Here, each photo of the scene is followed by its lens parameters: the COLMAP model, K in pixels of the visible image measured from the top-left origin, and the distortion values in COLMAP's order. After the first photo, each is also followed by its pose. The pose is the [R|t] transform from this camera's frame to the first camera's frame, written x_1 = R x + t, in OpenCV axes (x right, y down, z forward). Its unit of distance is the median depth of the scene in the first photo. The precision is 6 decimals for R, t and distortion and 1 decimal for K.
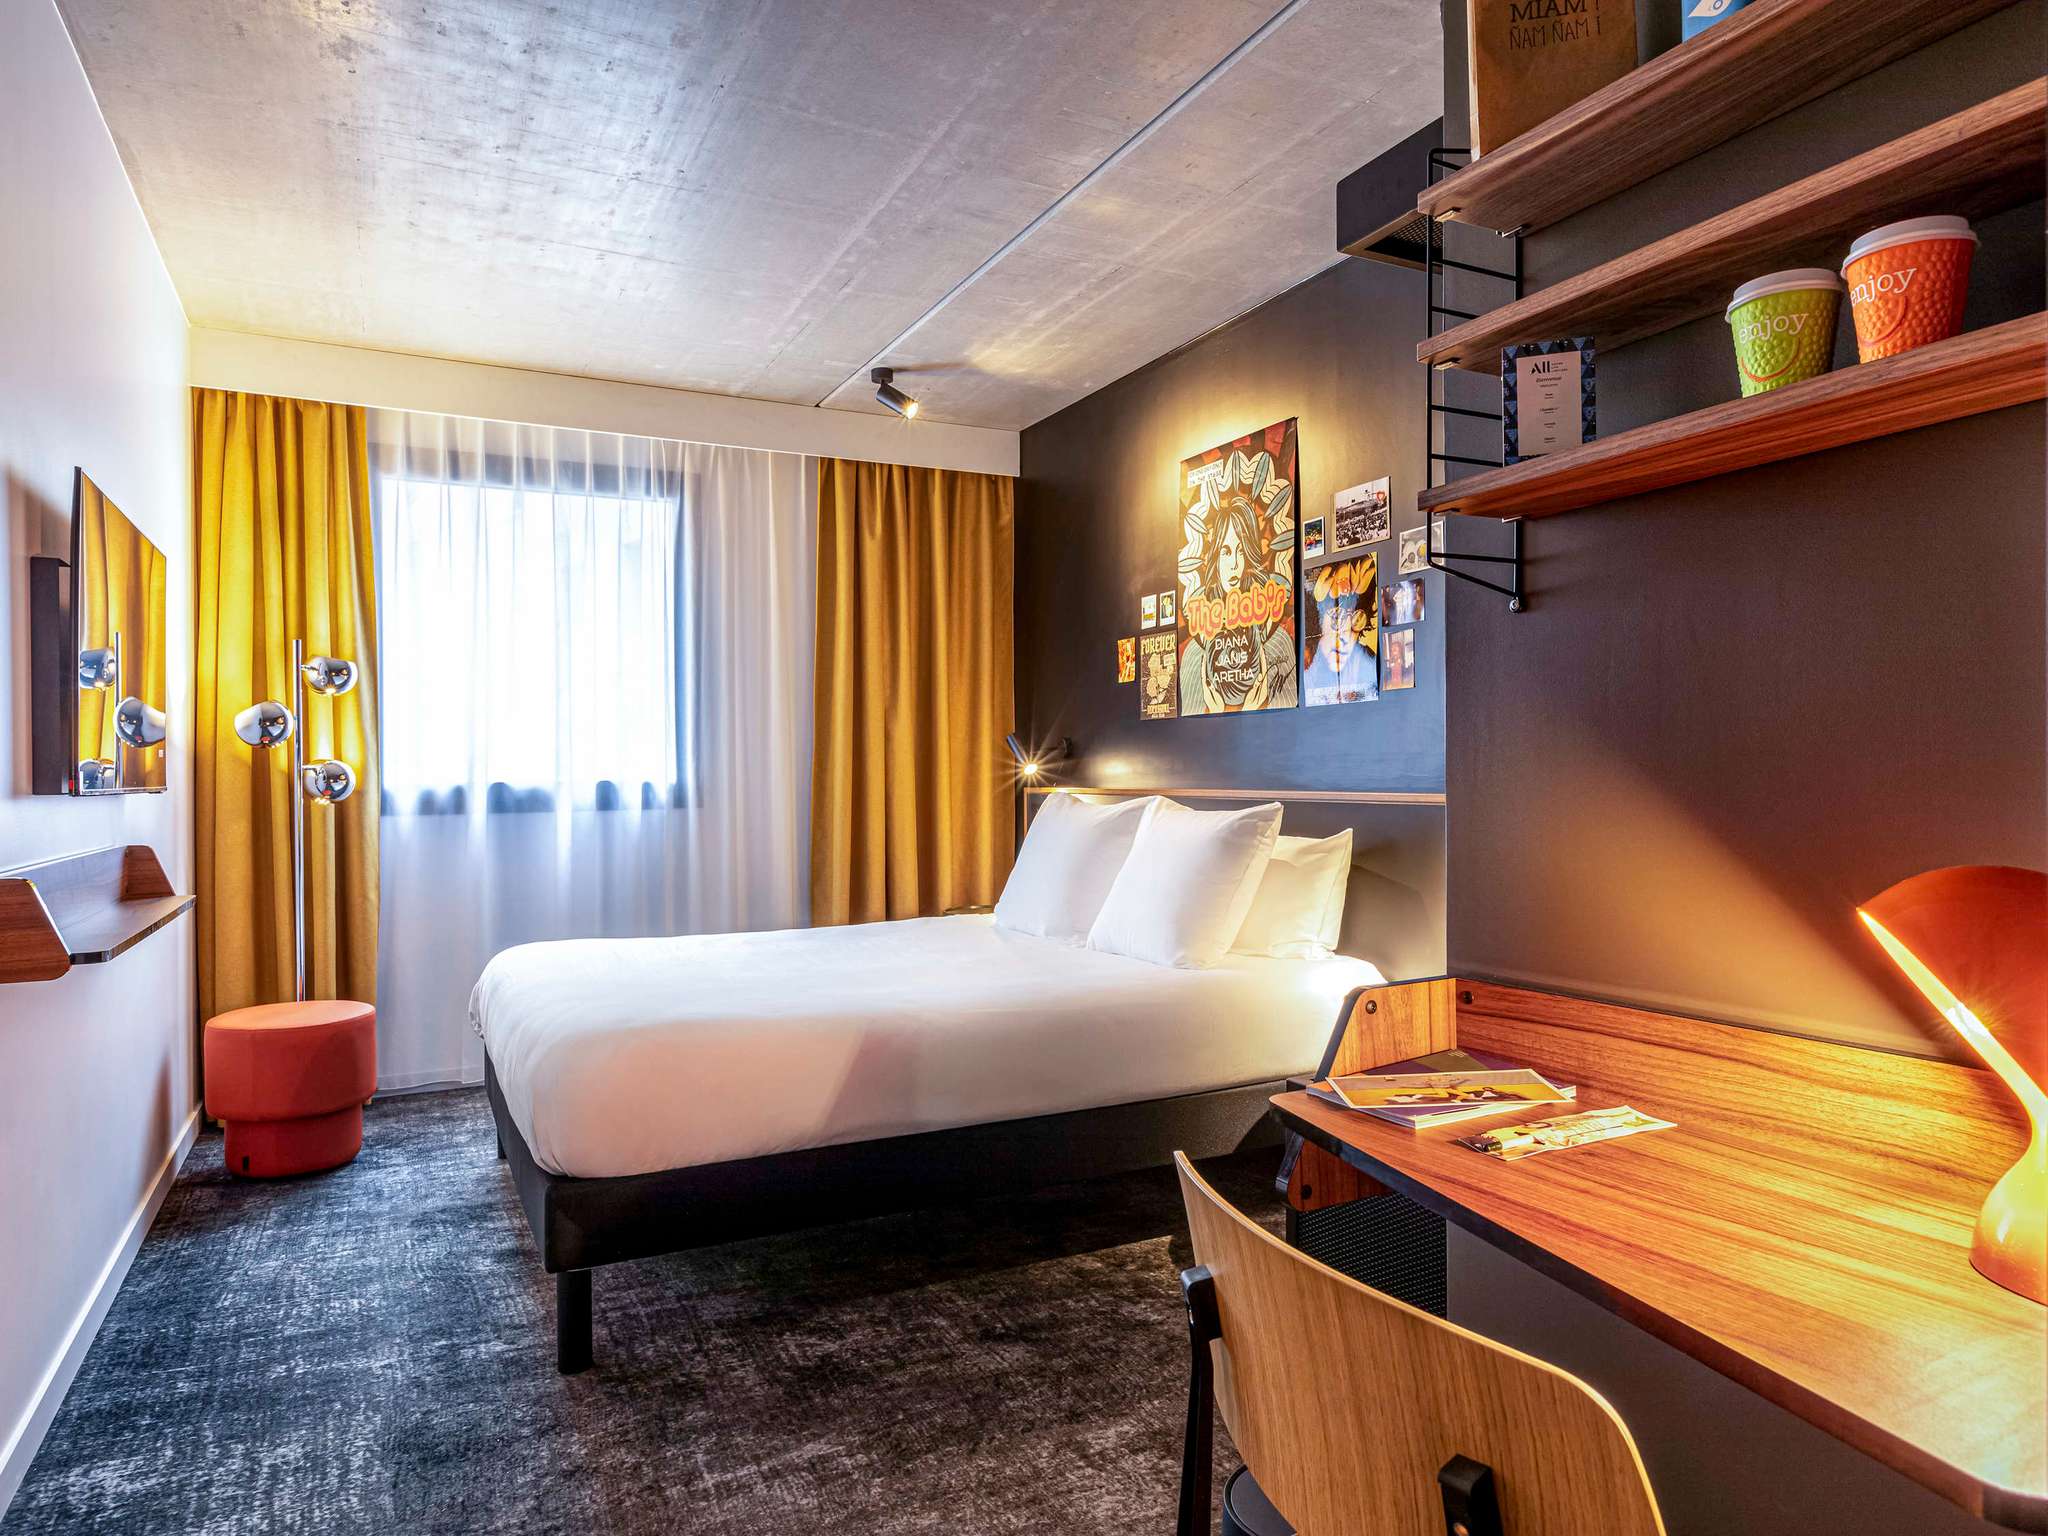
lens RADIAL K [[1271.5, 0, 1024.0], [0, 1271.5, 768.0], [0, 0, 1]] dist [0.015498, -0.010224]
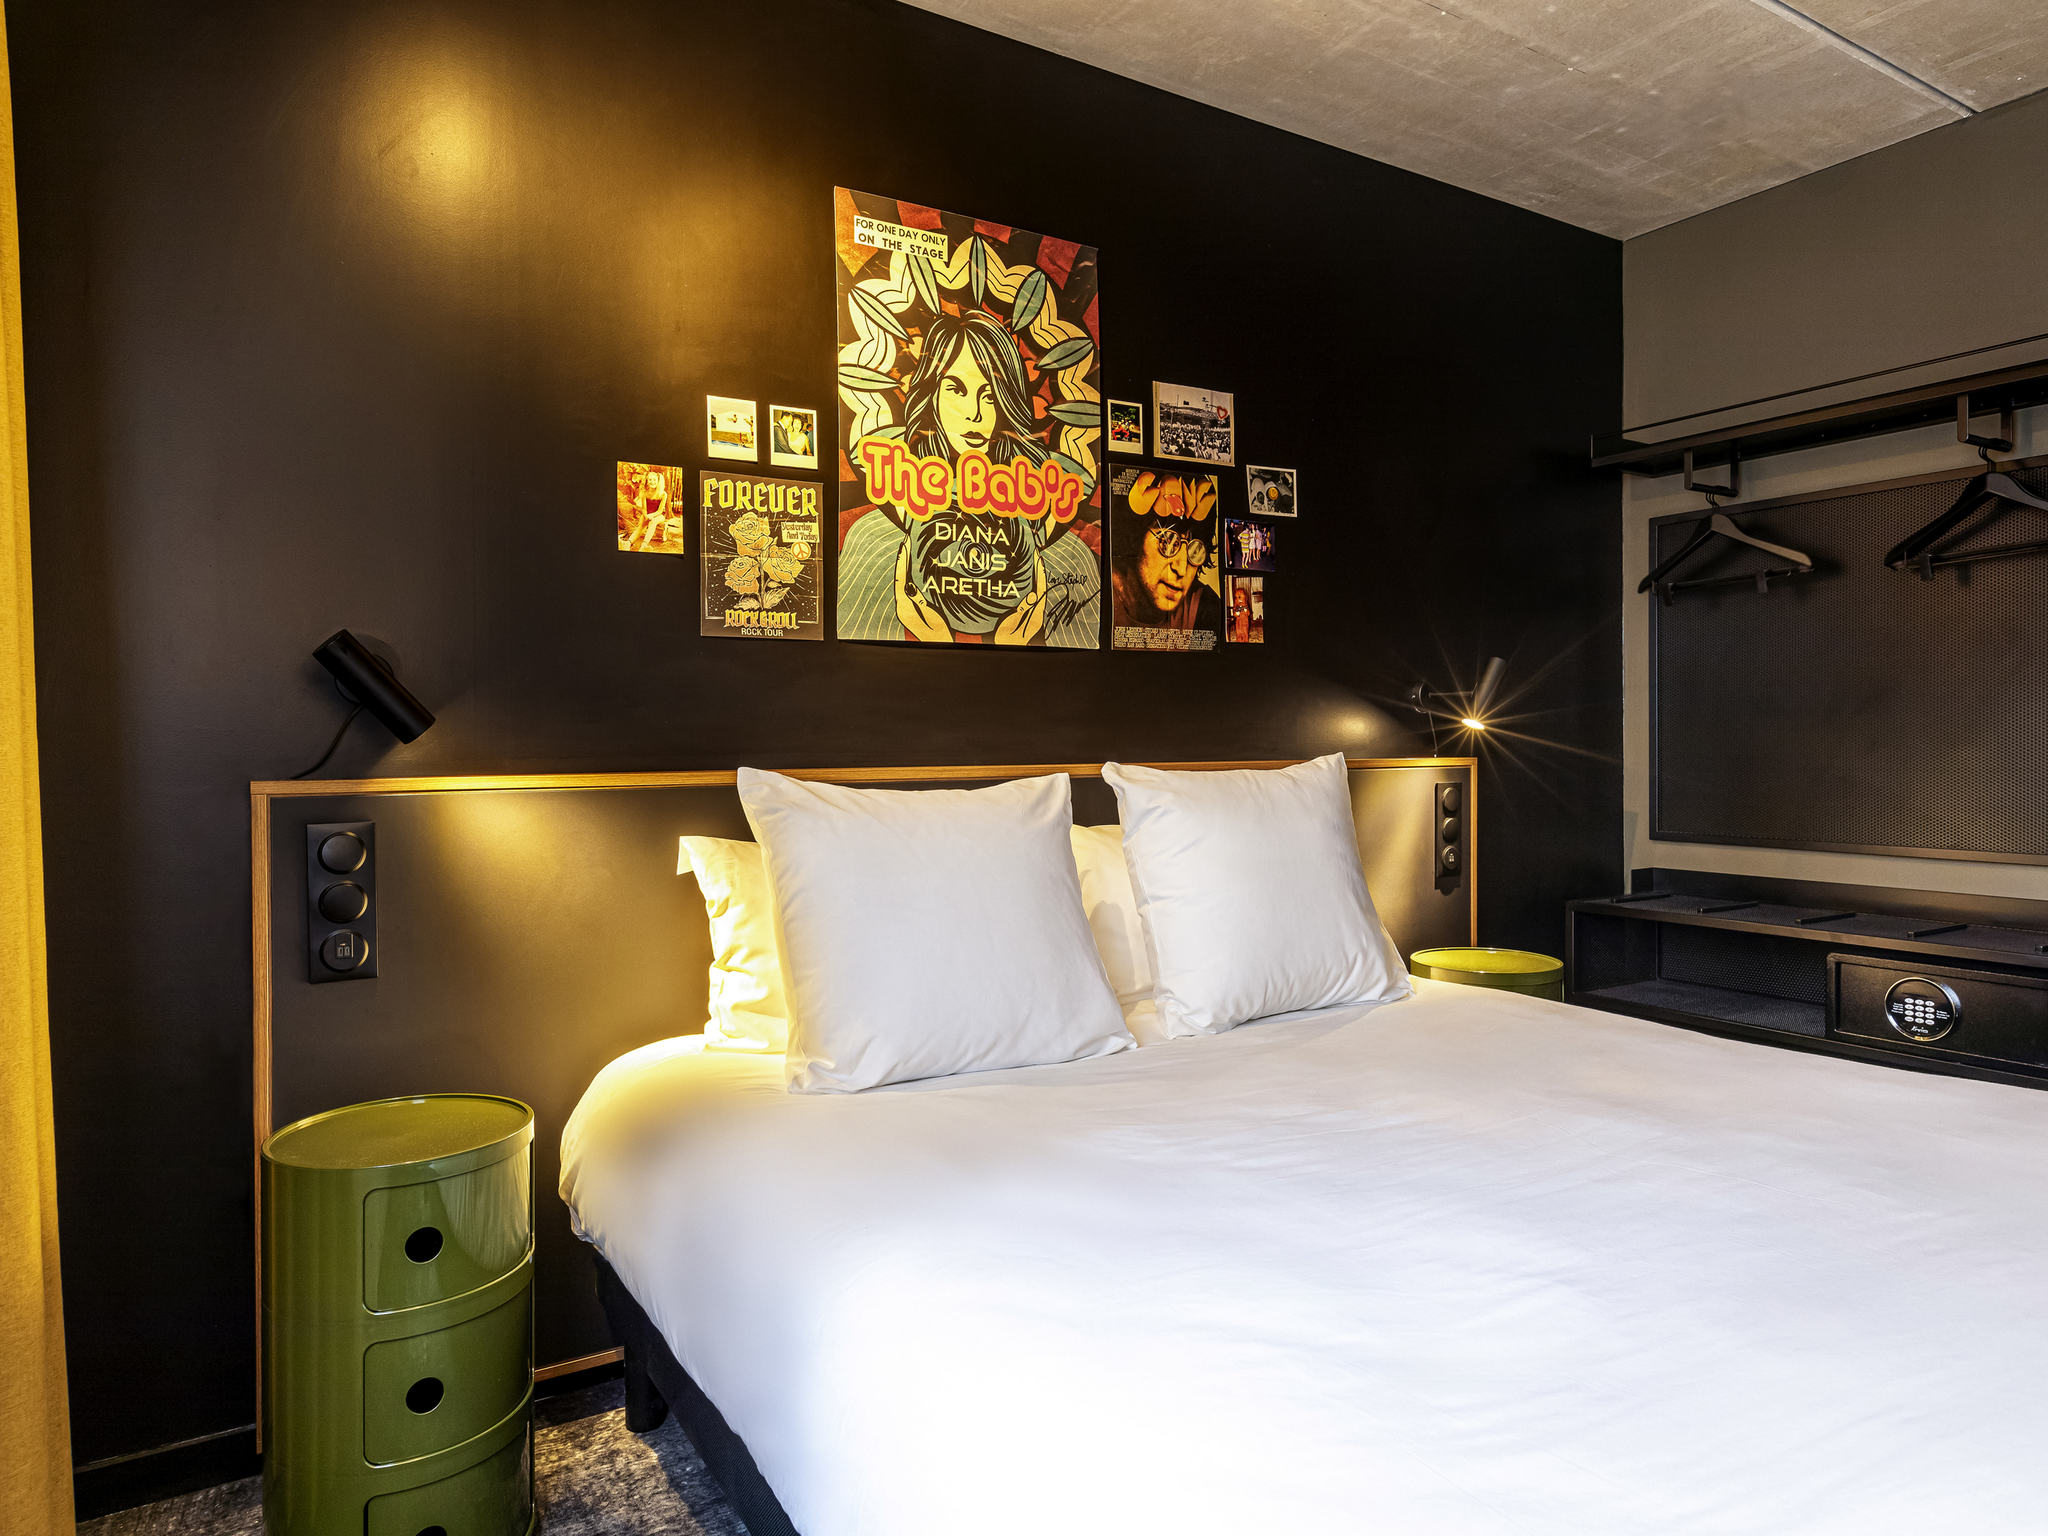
lens RADIAL K [[1271.5, 0, 1024.0], [0, 1271.5, 768.0], [0, 0, 1]] dist [0.015498, -0.010224]
pose [[-0.079128, -0.006993, 0.996840, -0.497368], [0.007843, 0.999940, 0.007638, 0.014546], [-0.996834, 0.008423, -0.079069, 1.069387]]
